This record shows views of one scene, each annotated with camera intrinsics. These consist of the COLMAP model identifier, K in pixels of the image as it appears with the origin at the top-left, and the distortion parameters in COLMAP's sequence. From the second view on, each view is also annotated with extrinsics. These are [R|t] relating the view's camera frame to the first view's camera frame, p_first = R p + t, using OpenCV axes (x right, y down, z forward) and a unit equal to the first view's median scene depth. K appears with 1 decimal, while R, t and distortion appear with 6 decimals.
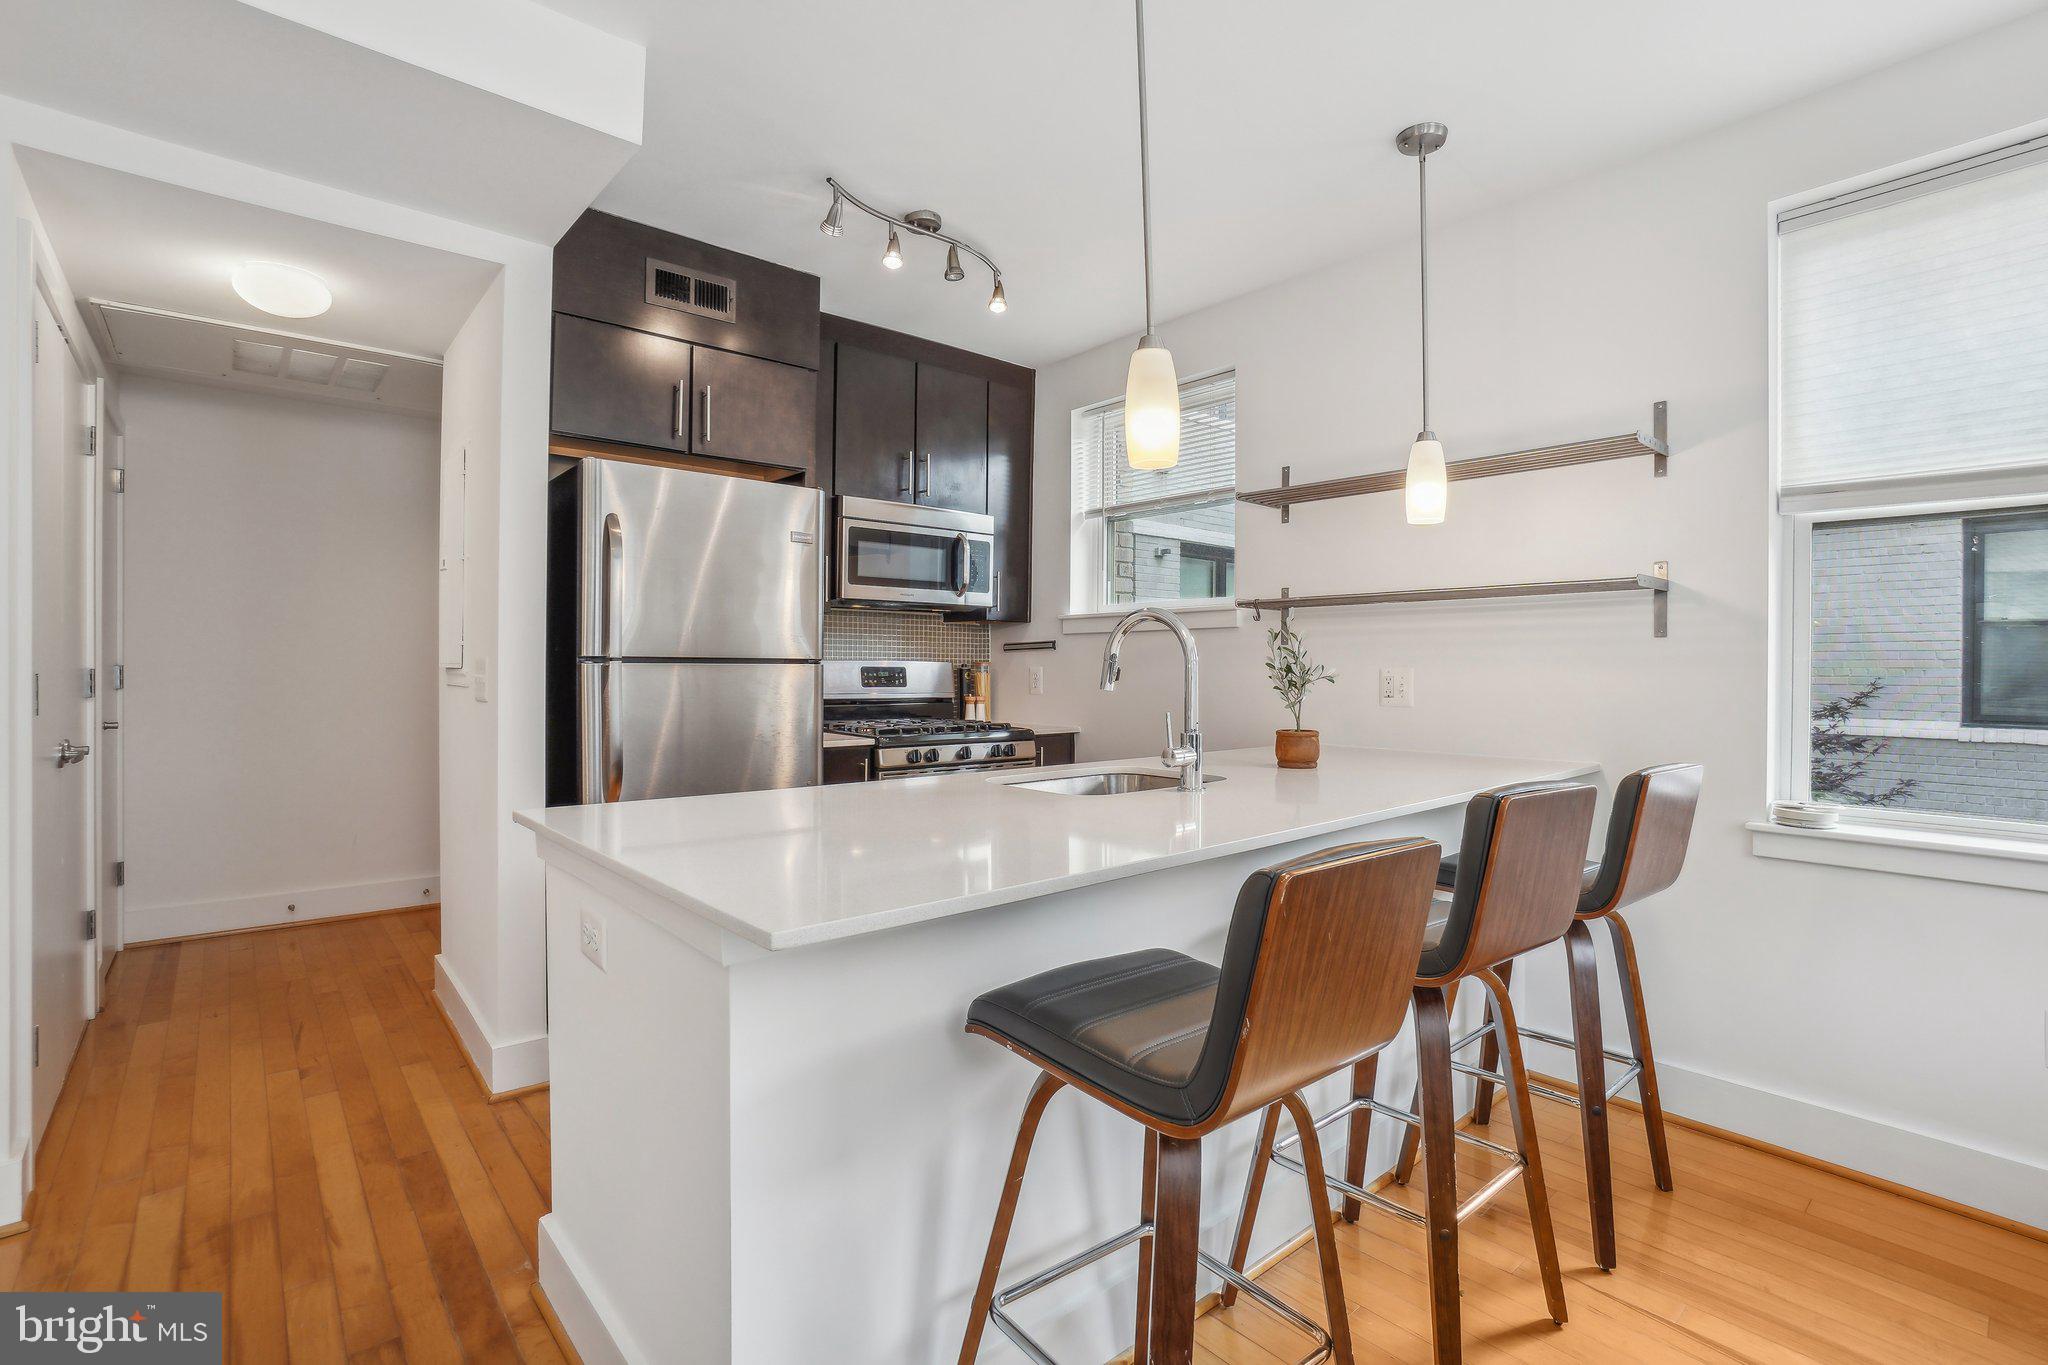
lens RADIAL K [[937.4, 0, 1011.5], [0, 937.4, 668.2], [0, 0, 1]] dist [-0.059897, 0.017742]
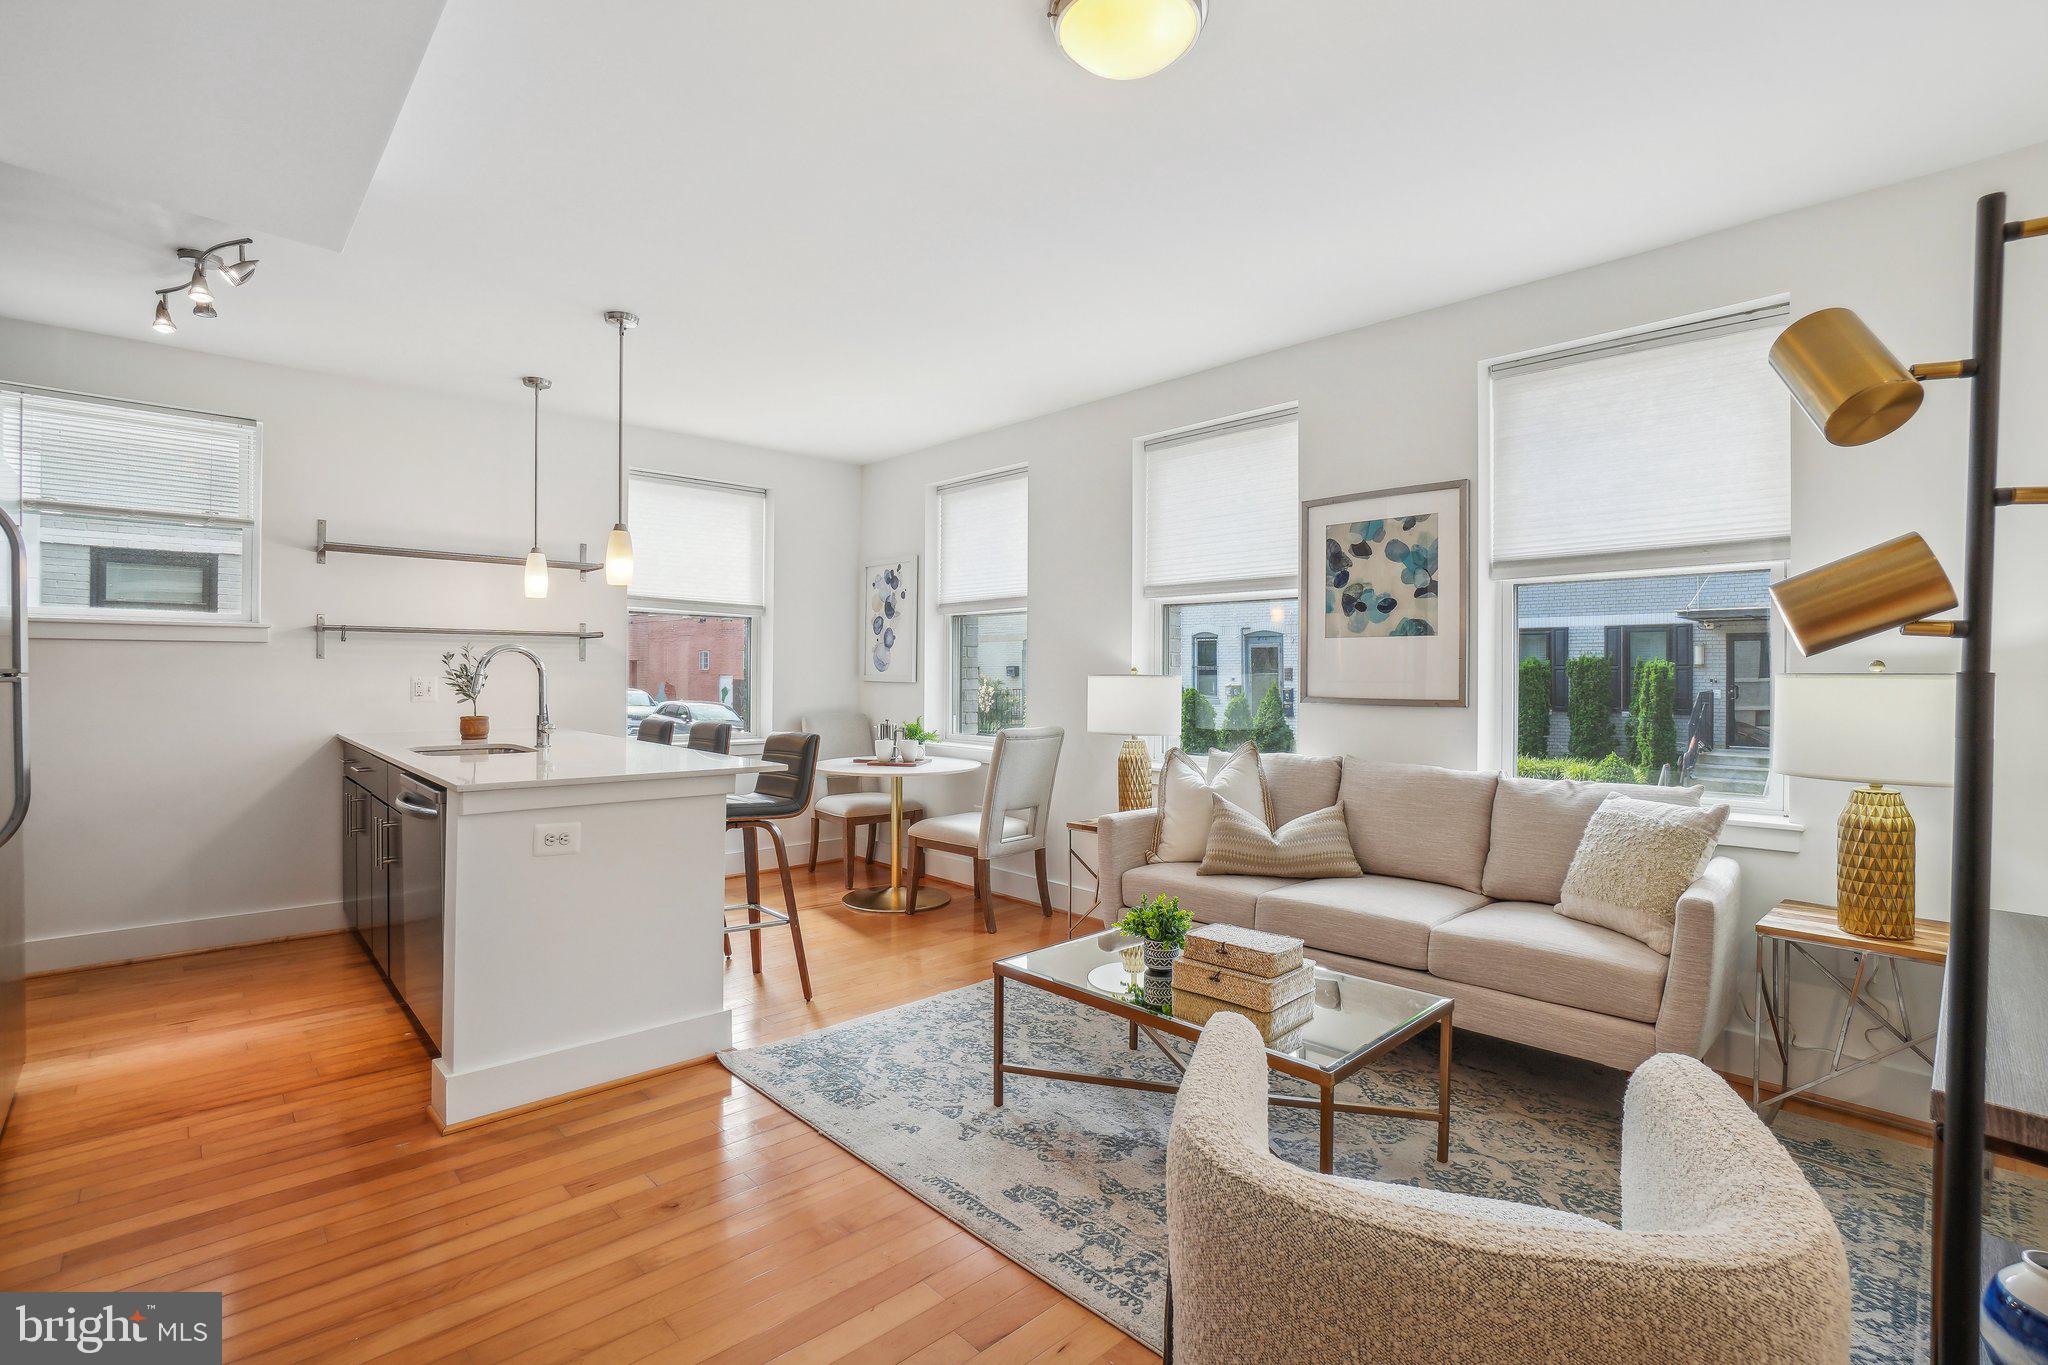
lens RADIAL K [[940.0, 0, 1023.3], [0, 940.0, 674.6], [0, 0, 1]] dist [-0.047912, 0.018508]
pose [[-0.052886, -0.006165, 0.998582, -1.158495], [-0.005215, 0.999969, 0.005897, -0.018347], [-0.998587, -0.004896, -0.052916, 0.108121]]
